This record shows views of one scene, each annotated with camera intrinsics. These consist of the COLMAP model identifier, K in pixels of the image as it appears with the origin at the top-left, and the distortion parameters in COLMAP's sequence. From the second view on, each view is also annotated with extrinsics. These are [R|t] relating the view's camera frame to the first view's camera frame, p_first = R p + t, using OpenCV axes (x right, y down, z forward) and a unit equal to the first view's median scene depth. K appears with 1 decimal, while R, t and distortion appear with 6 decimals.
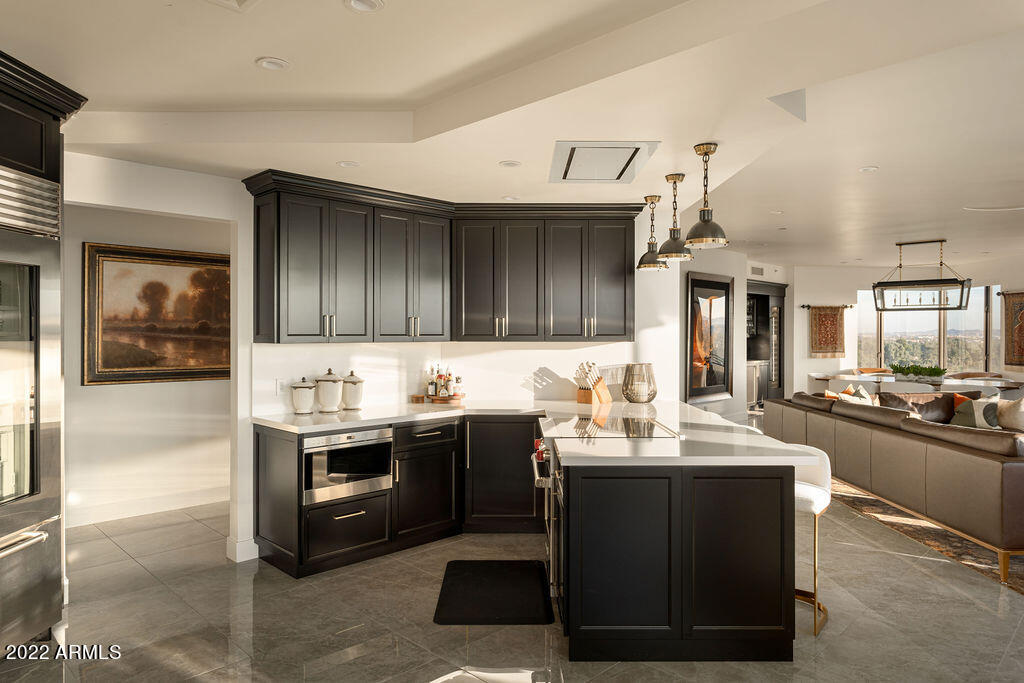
lens RADIAL K [[660.6, 0, 511.5], [0, 660.6, 334.2], [0, 0, 1]] dist [0.002573, -0.000027]
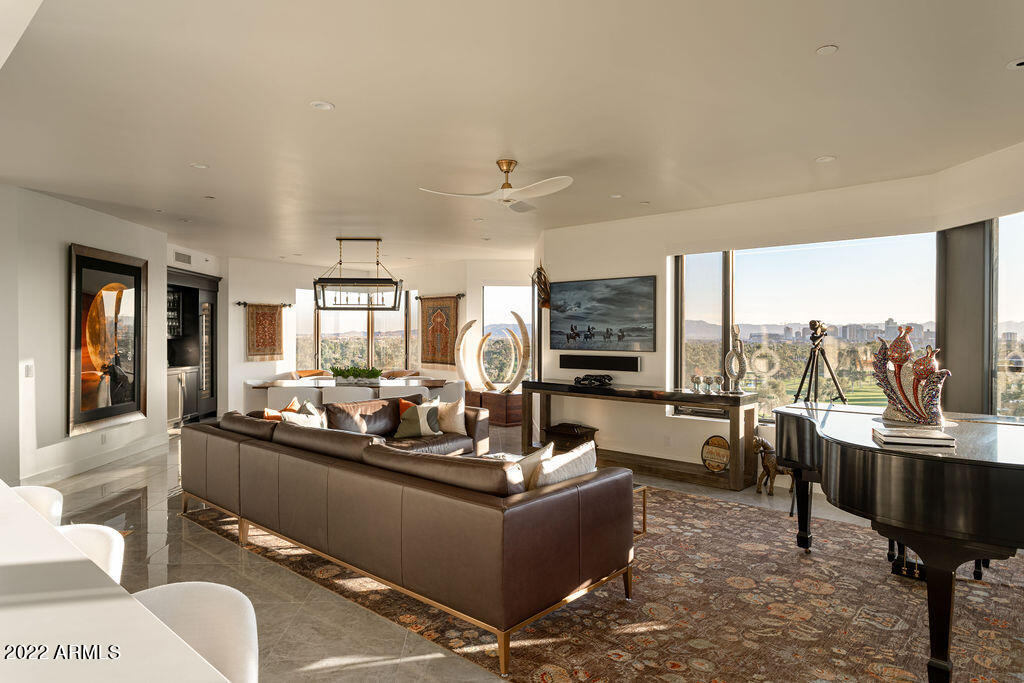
lens RADIAL K [[629.5, 0, 511.5], [0, 629.5, 336.5], [0, 0, 1]] dist [-0.008536, 0.001532]
pose [[0.681117, -0.001680, 0.732173, 0.092294], [0.000130, 0.999998, 0.002174, 0.000207], [-0.732175, -0.001386, 0.681115, 0.199038]]
